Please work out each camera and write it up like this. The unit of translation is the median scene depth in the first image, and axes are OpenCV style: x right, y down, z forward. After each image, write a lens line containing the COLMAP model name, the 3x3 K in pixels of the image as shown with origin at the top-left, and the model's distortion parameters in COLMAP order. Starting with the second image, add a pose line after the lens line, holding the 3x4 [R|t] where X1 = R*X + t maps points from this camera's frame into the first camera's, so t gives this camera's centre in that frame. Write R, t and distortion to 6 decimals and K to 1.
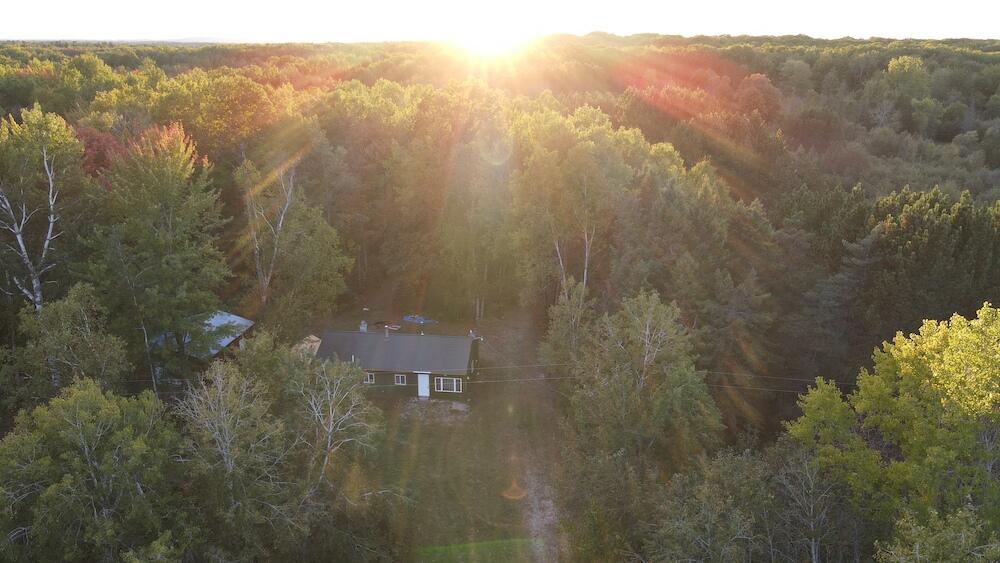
lens RADIAL K [[736.0, 0, 501.5], [0, 736.0, 287.7], [0, 0, 1]] dist [0.012517, 0.000469]
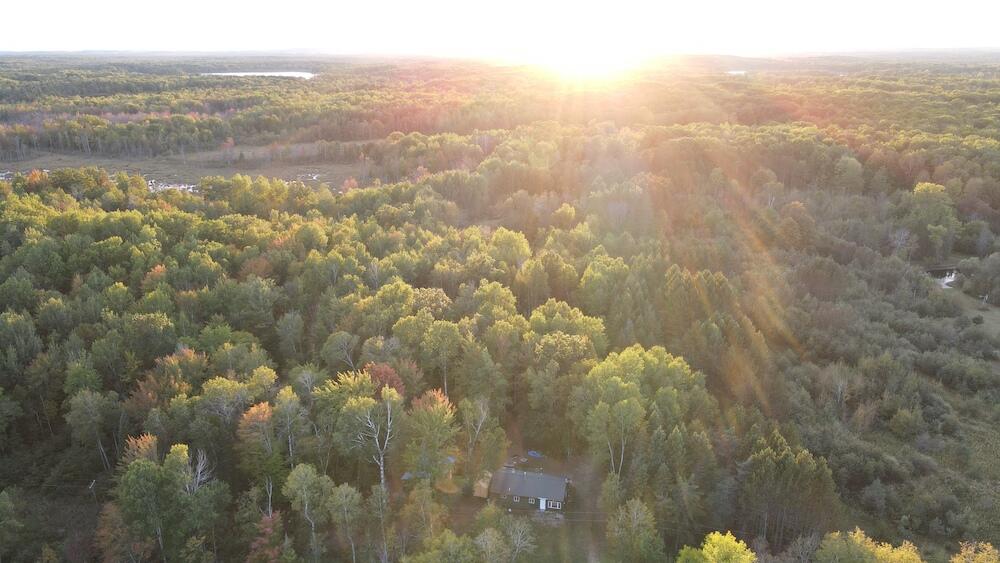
lens RADIAL K [[737.2, 0, 501.3], [0, 737.2, 286.1], [0, 0, 1]] dist [-0.002319, 0.030265]
pose [[0.992988, 0.031295, -0.113999, -0.003868], [-0.032382, 0.999446, -0.007697, -0.463024], [0.113695, 0.011334, 0.993451, -1.088308]]
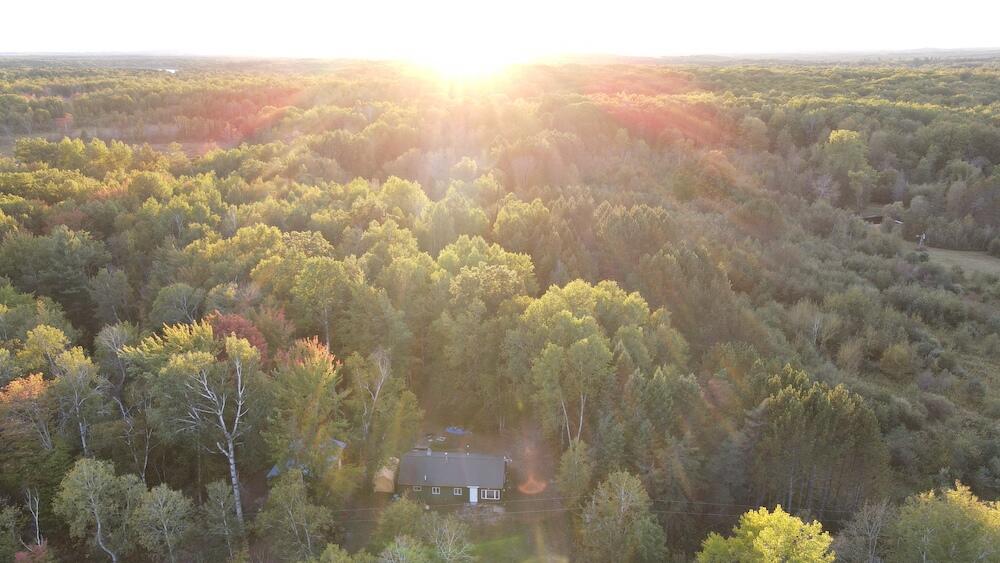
lens RADIAL K [[737.2, 0, 501.3], [0, 737.2, 286.1], [0, 0, 1]] dist [-0.002319, 0.030265]
pose [[0.999390, -0.014638, 0.031714, -0.090396], [0.015031, 0.999813, -0.012203, -0.266726], [-0.031529, 0.012672, 0.999422, -0.483814]]
